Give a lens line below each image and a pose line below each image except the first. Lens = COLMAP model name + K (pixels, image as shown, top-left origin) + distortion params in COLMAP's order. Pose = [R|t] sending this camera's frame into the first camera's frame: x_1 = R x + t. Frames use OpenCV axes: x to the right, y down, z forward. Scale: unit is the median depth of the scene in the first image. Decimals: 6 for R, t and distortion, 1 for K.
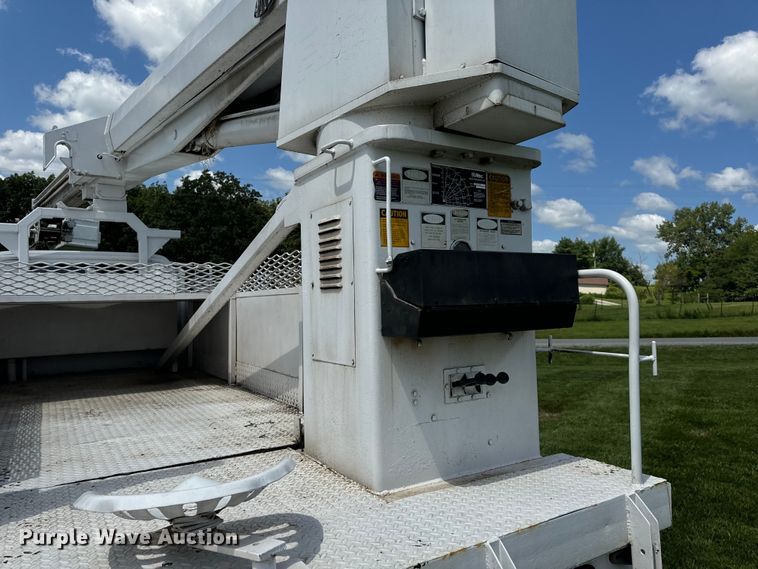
lens RADIAL K [[540.2, 0, 375.0], [0, 540.2, 285.3], [0, 0, 1]] dist [0.072891, -0.104231]
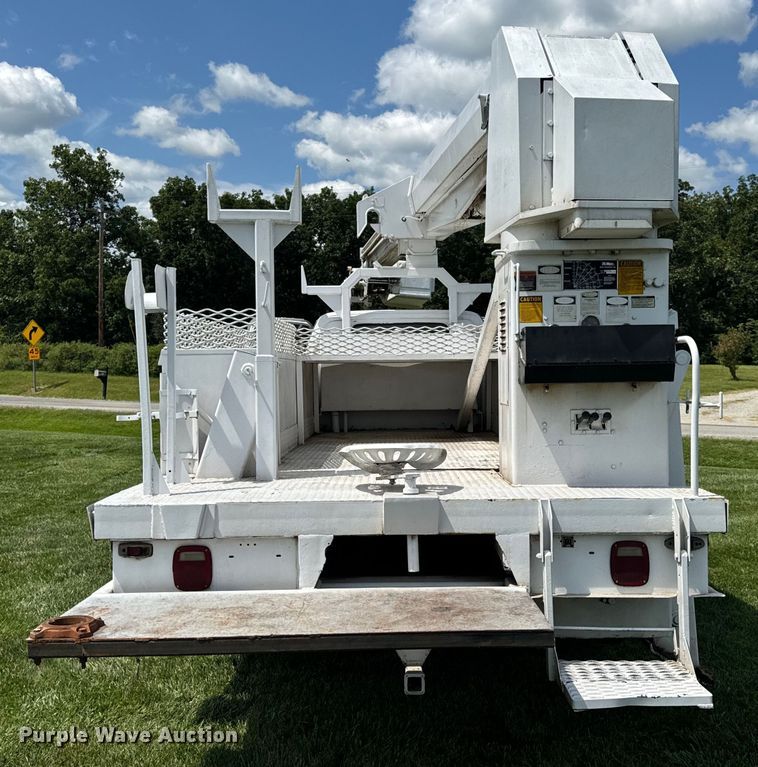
lens RADIAL K [[898.0, 0, 396.2], [0, 898.0, 393.8], [0, 0, 1]] dist [0.144545, -0.313157]
pose [[0.855594, 0.023876, -0.517097, 0.879383], [0.008364, 0.998168, 0.059927, -0.025491], [0.517581, -0.055599, 0.853826, -1.126662]]
